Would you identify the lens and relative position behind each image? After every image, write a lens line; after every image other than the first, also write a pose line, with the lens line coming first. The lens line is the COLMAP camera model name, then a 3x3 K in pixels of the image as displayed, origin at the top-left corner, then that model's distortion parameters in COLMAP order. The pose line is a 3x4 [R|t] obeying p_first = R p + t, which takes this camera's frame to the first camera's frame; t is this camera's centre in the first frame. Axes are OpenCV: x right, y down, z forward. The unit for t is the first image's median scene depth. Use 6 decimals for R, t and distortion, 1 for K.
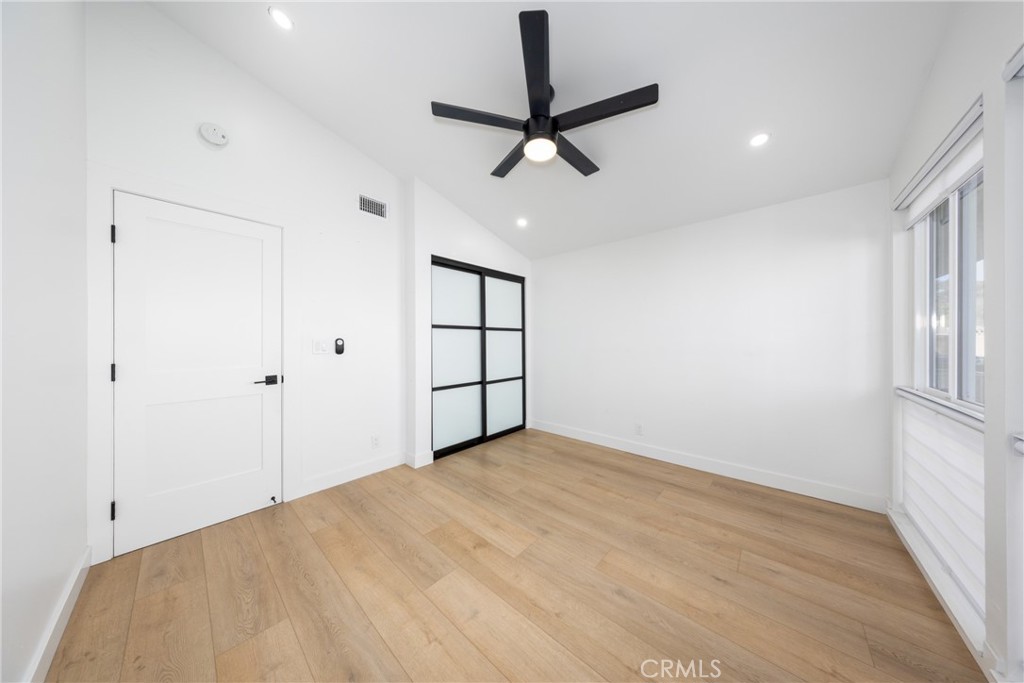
lens RADIAL K [[296.5, 0, 506.1], [0, 296.5, 339.1], [0, 0, 1]] dist [-0.000903, 0.000645]
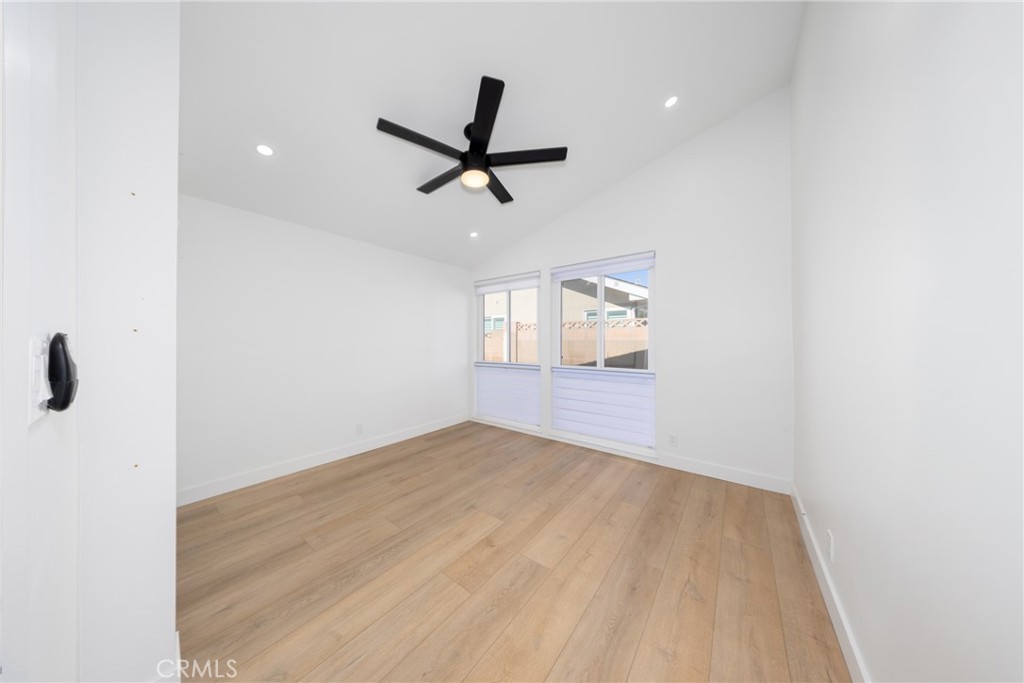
lens RADIAL K [[296.5, 0, 506.1], [0, 296.5, 339.1], [0, 0, 1]] dist [-0.000903, 0.000645]
pose [[-0.059312, 0.006063, 0.998221, -0.961943], [0.003180, 0.999978, -0.005885, 0.000071], [-0.998234, 0.002825, -0.059330, 0.864049]]
